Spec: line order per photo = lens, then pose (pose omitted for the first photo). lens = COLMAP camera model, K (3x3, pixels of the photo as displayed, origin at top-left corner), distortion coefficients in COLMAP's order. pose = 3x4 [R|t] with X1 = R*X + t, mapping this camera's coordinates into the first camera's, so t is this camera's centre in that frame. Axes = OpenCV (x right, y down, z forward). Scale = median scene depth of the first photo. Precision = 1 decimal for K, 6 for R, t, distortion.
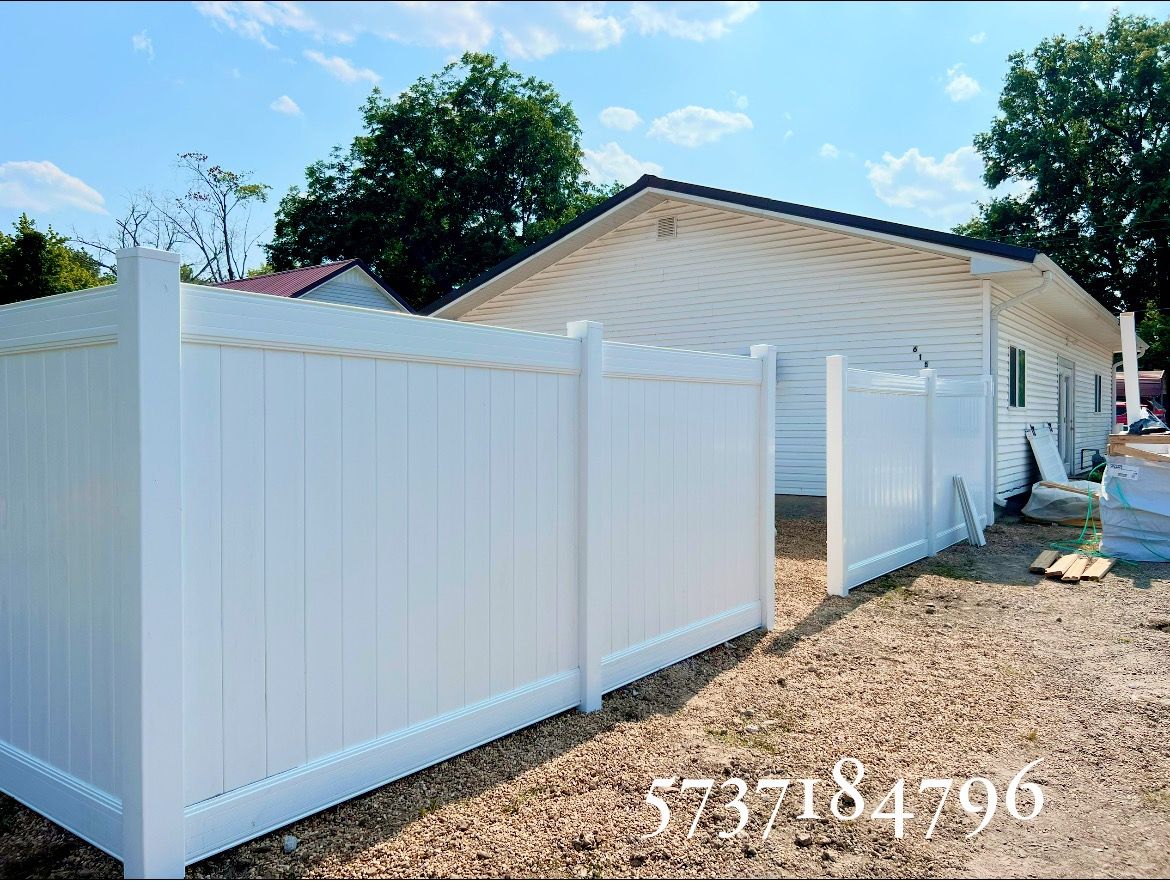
lens RADIAL K [[871.3, 0, 595.8], [0, 871.3, 435.1], [0, 0, 1]] dist [-0.004162, -0.023841]
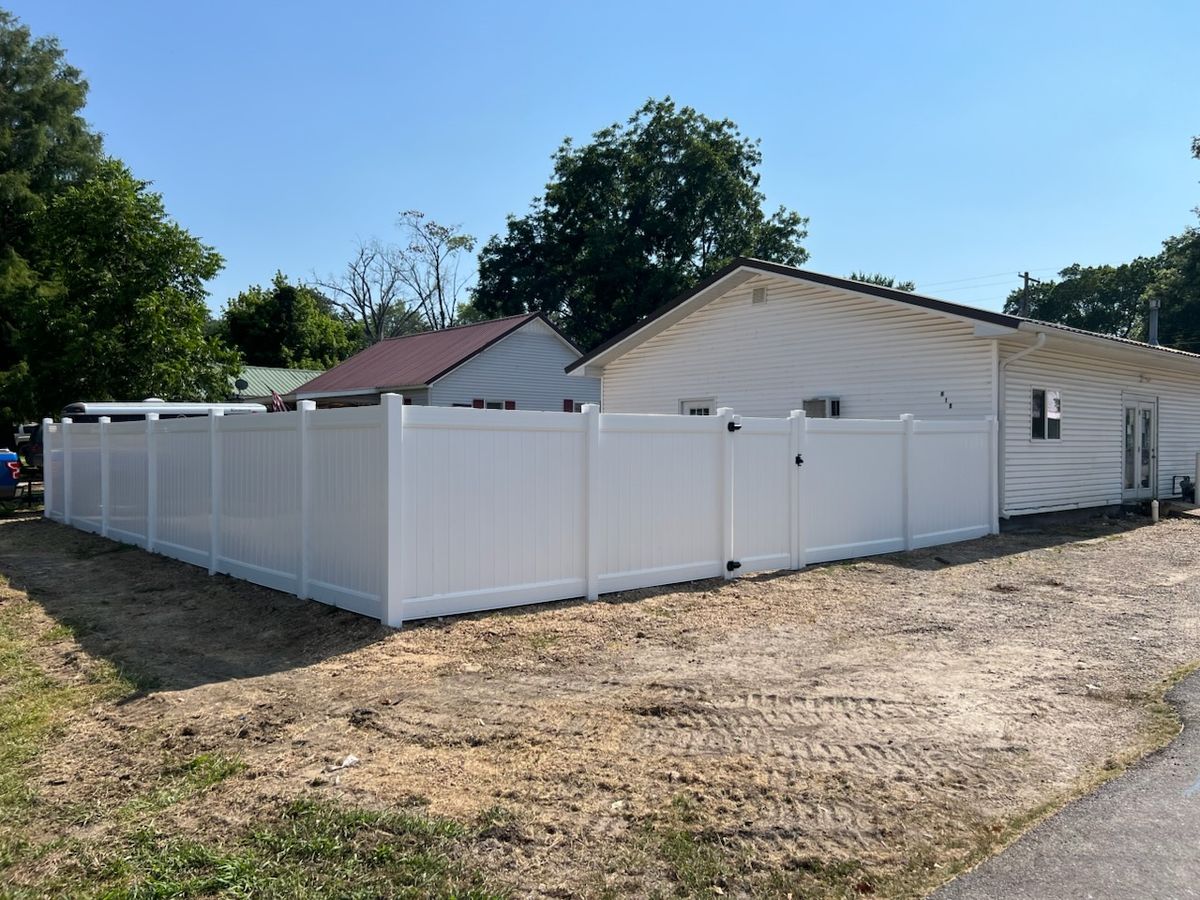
lens RADIAL K [[893.9, 0, 590.6], [0, 893.9, 450.7], [0, 0, 1]] dist [-0.004386, -0.024447]
pose [[0.972332, 0.004209, -0.233563, 0.044722], [-0.005855, 0.999963, -0.006357, -0.001355], [0.233528, 0.007549, 0.972321, -0.095010]]
